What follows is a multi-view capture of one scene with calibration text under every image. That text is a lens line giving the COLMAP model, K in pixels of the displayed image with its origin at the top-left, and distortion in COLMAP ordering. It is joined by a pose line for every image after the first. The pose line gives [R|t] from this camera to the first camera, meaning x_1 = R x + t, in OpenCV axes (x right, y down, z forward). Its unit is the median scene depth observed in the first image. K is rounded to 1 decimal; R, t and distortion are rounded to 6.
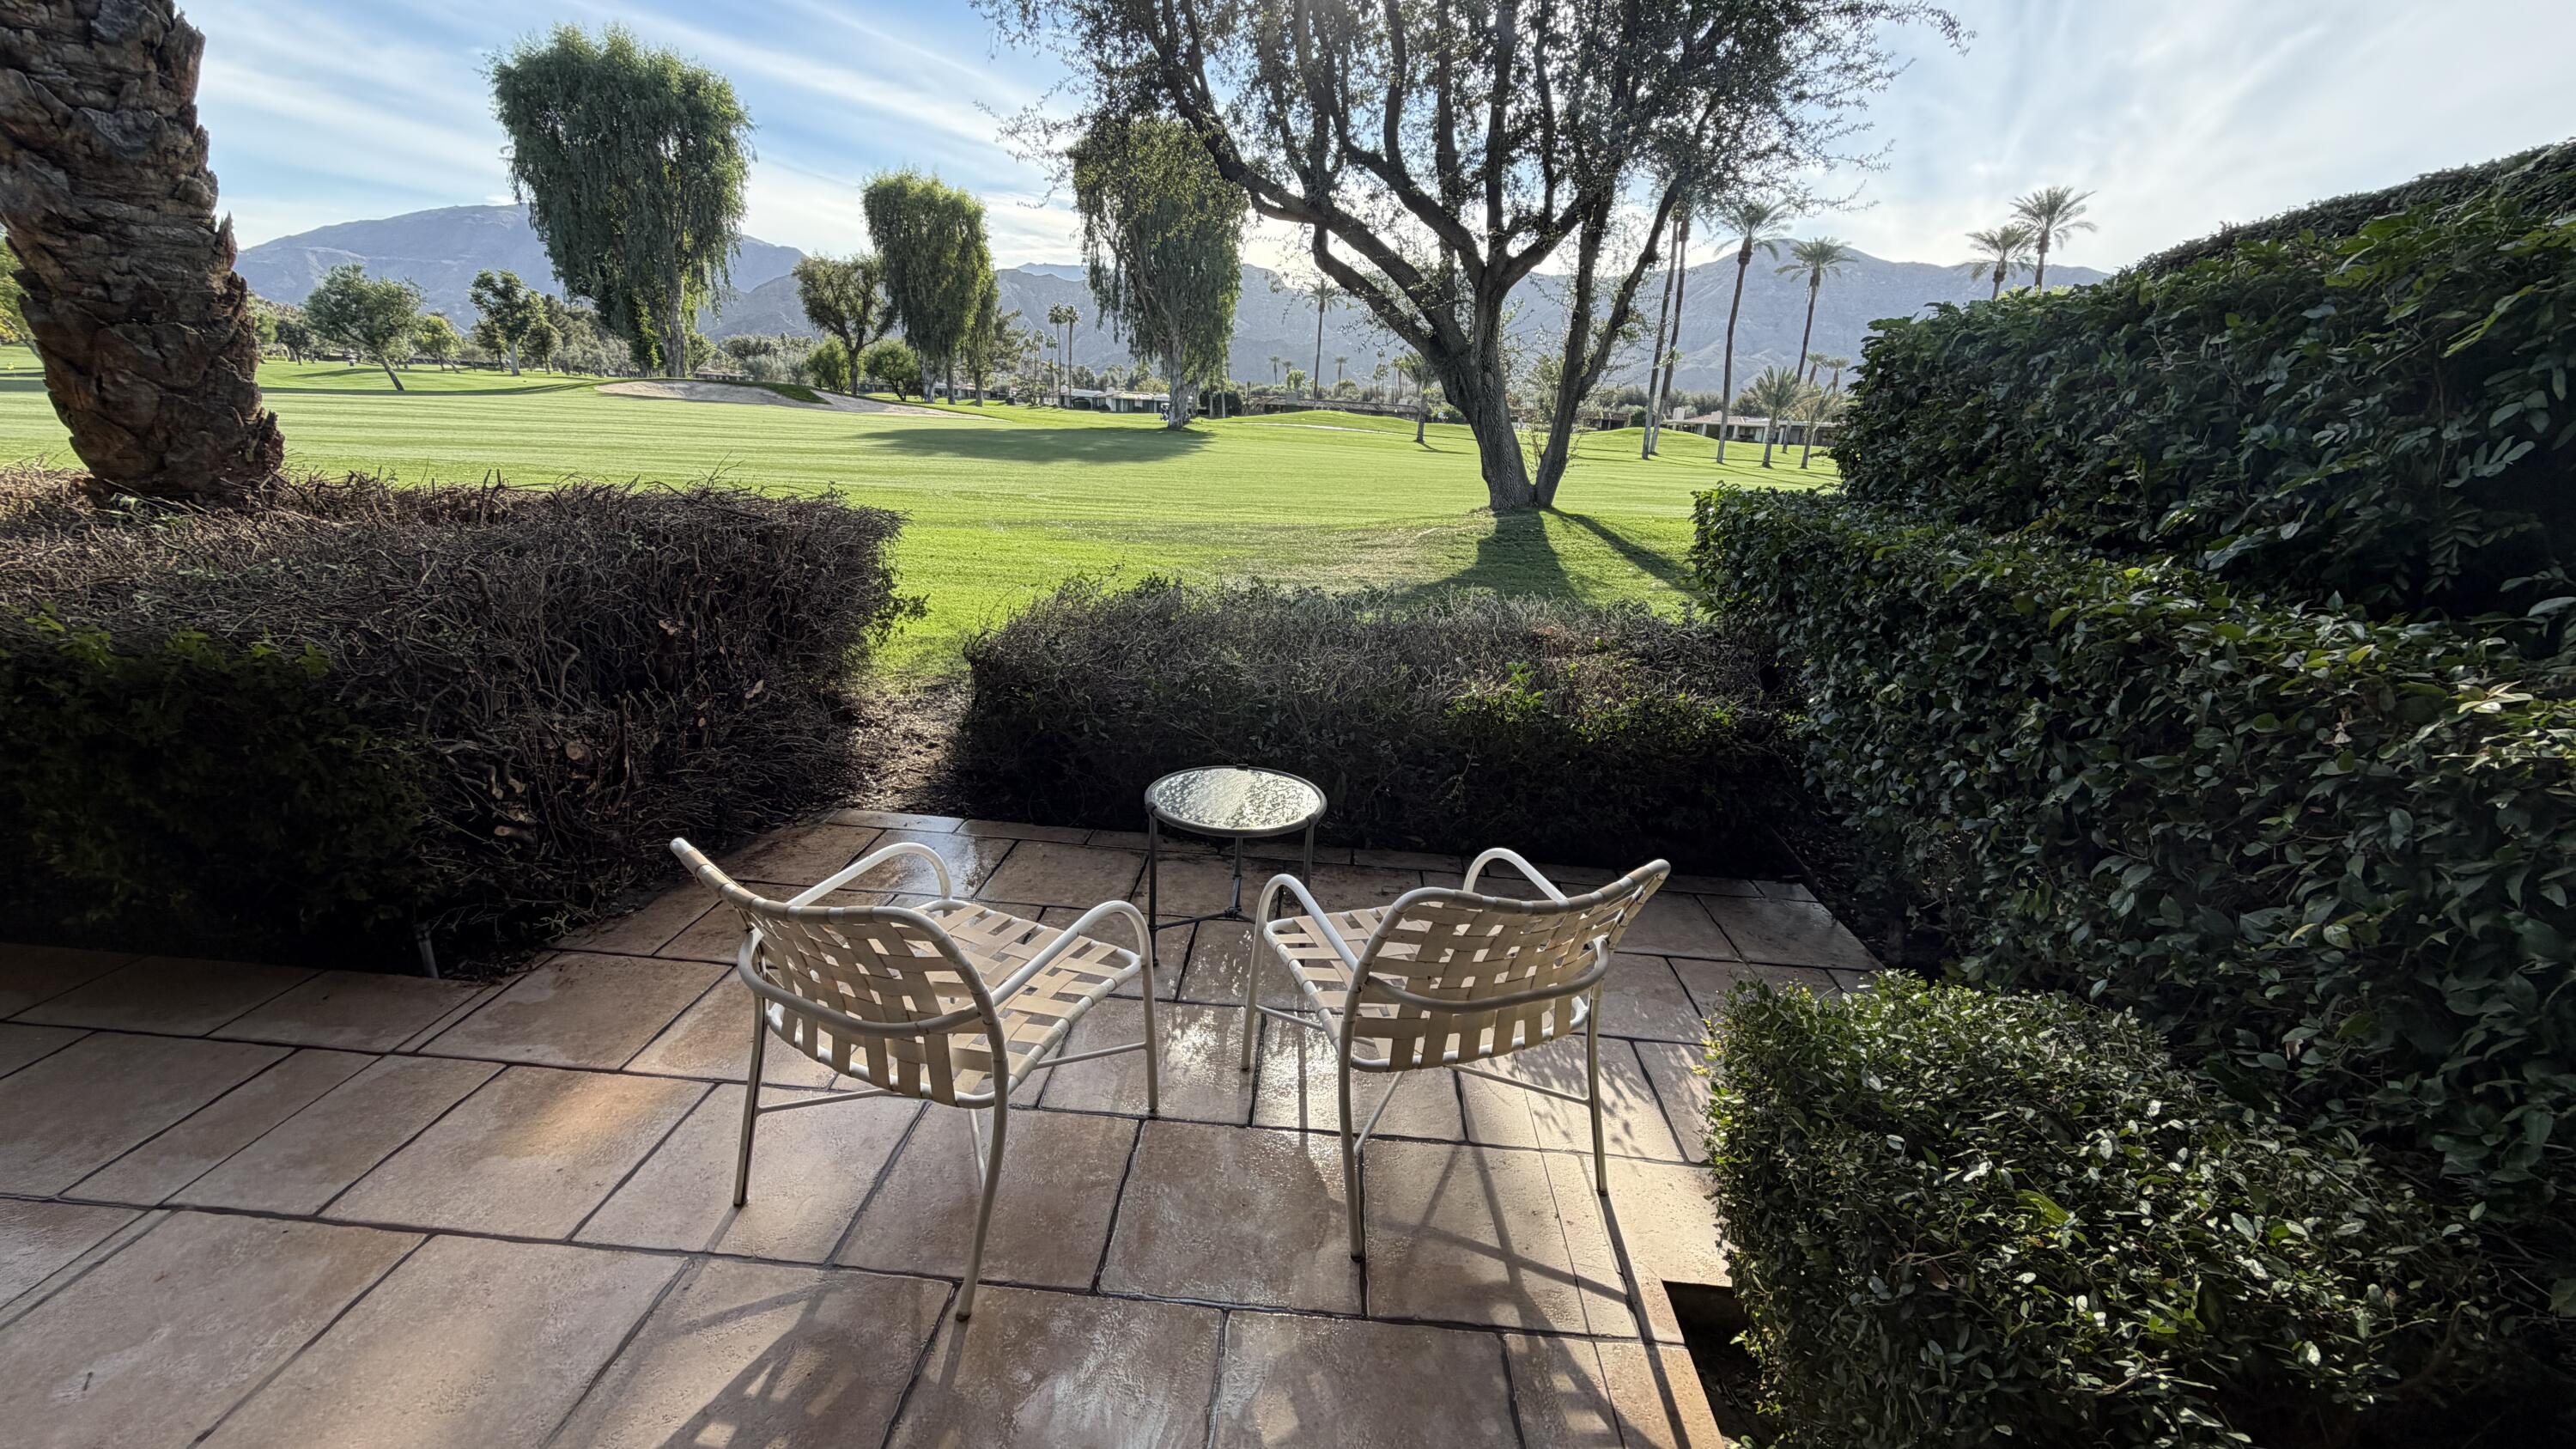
lens RADIAL K [[1038.7, 0, 1278.5], [0, 1038.7, 673.3], [0, 0, 1]] dist [-0.006687, 0.000539]
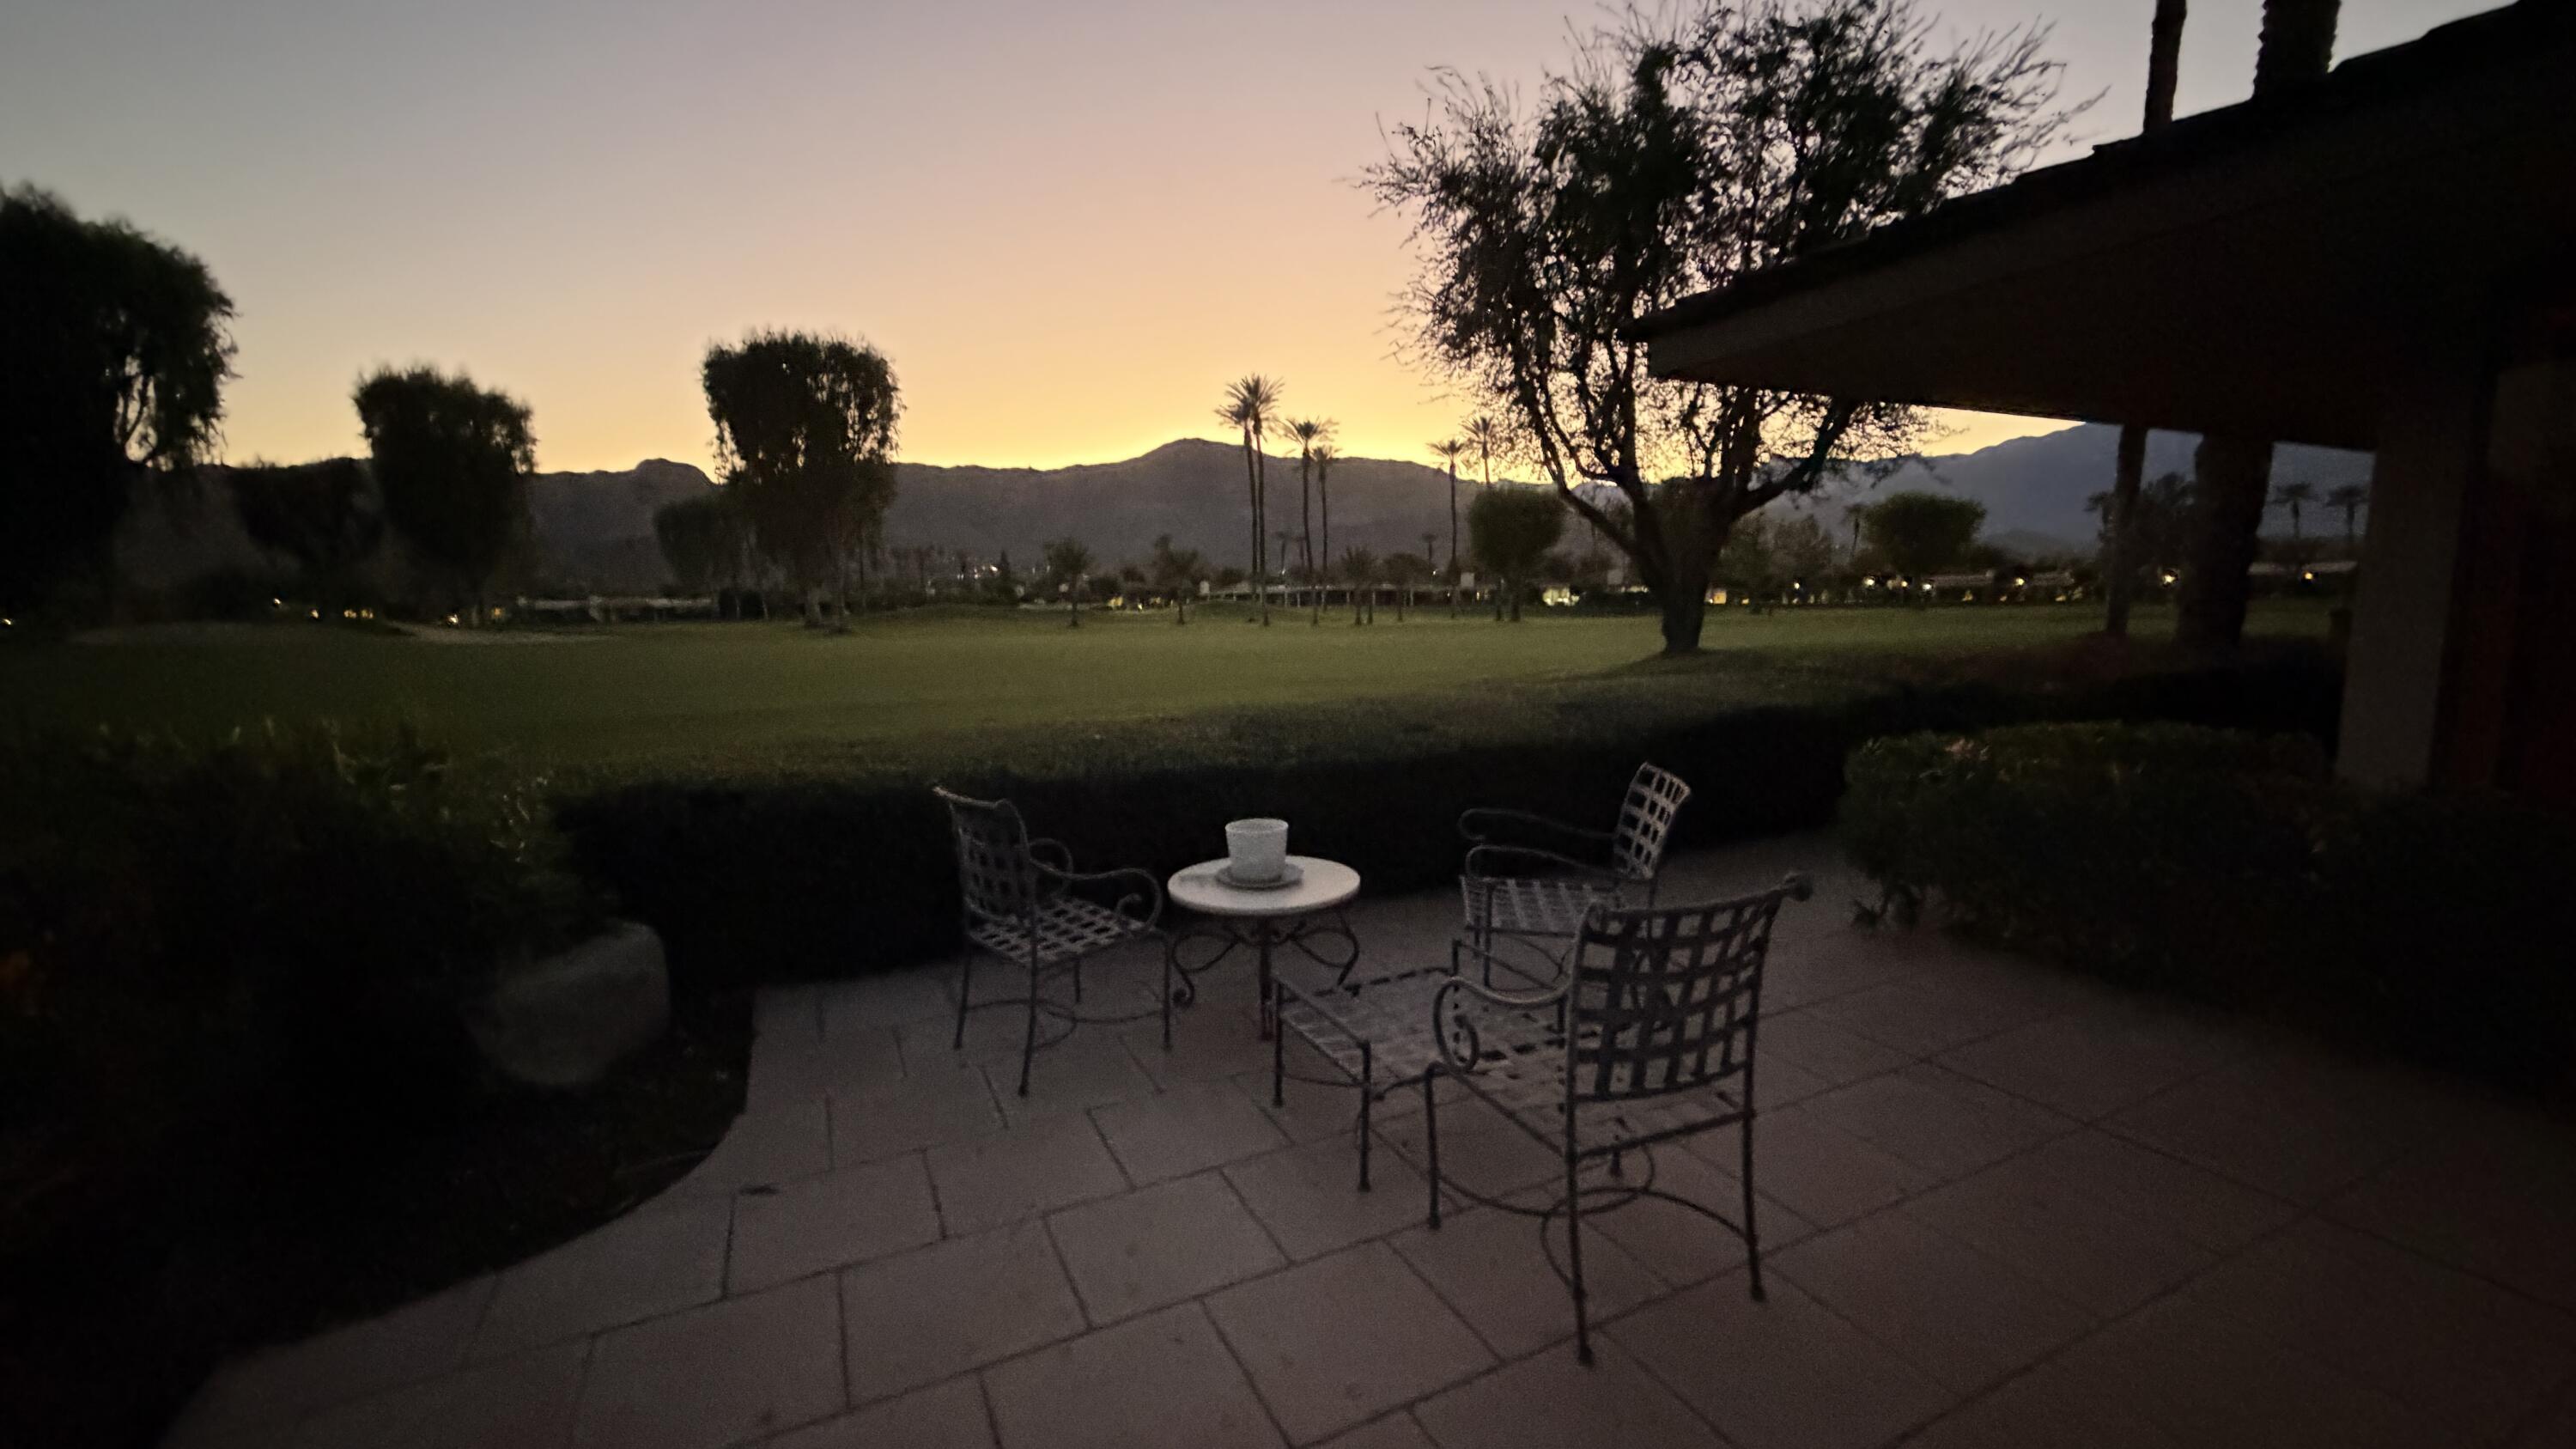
lens RADIAL K [[1038.7, 0, 1267.8], [0, 1038.7, 722.7], [0, 0, 1]] dist [-0.006687, 0.000539]
pose [[0.872391, -0.121451, 0.473480, -0.169606], [0.178029, 0.981057, -0.076372, -0.006413], [-0.455236, 0.150920, 0.877487, -0.017231]]
